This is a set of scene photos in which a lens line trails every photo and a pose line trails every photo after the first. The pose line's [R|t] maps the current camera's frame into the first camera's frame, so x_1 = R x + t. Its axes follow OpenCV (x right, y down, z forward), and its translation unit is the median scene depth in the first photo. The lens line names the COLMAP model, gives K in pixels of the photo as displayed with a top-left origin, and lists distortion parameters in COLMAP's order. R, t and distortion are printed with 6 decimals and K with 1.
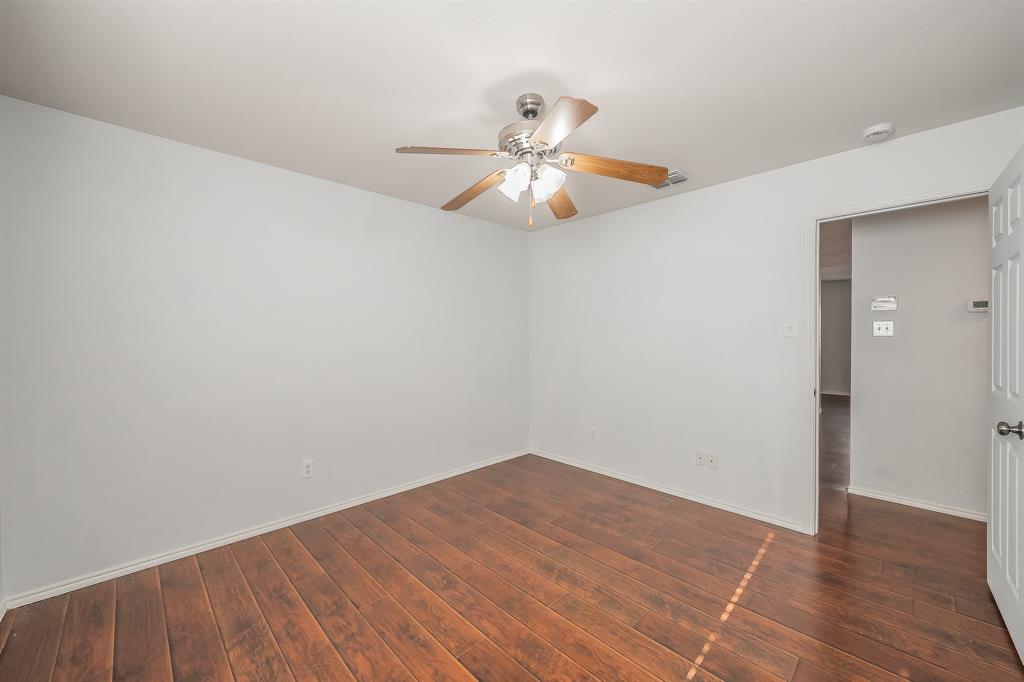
lens RADIAL K [[393.2, 0, 506.1], [0, 393.2, 310.6], [0, 0, 1]] dist [-0.001295, -0.000083]
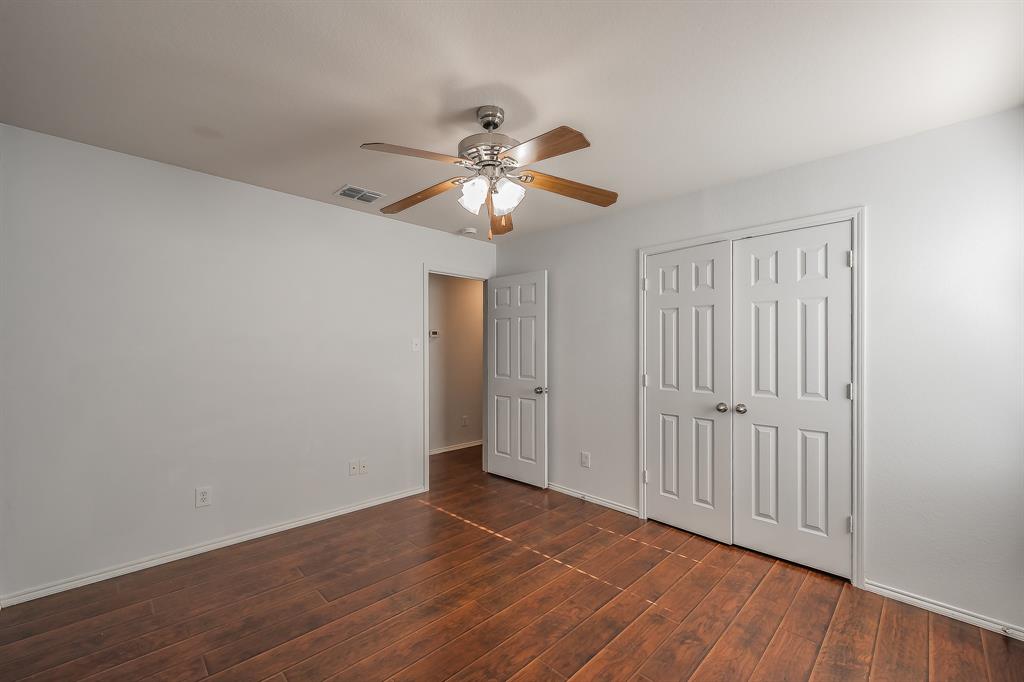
lens RADIAL K [[406.7, 0, 500.0], [0, 406.7, 340.6], [0, 0, 1]] dist [-0.000904, 0.000059]
pose [[0.011366, 0.025558, 0.999609, -0.919049], [-0.067337, 0.997424, -0.024737, 0.048591], [-0.997666, -0.067029, 0.013058, 0.943857]]
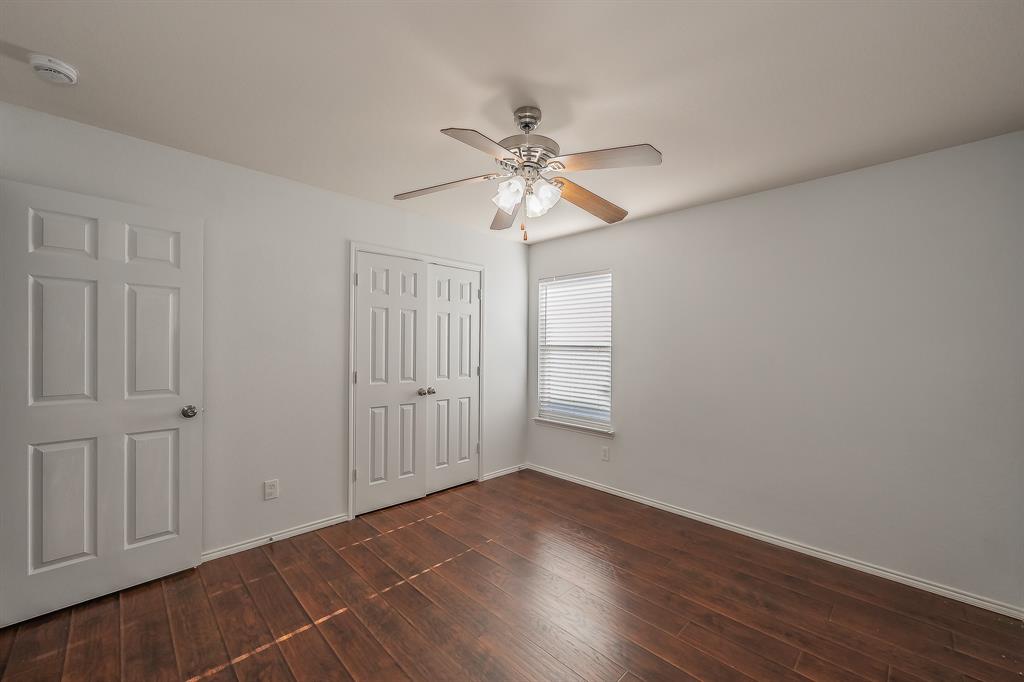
lens RADIAL K [[406.7, 0, 500.0], [0, 406.7, 340.6], [0, 0, 1]] dist [-0.000904, 0.000059]
pose [[-0.999912, -0.002126, 0.013061, 0.091797], [-0.003217, 0.996454, -0.084076, 0.114839], [-0.012836, -0.084110, -0.996374, 1.932931]]
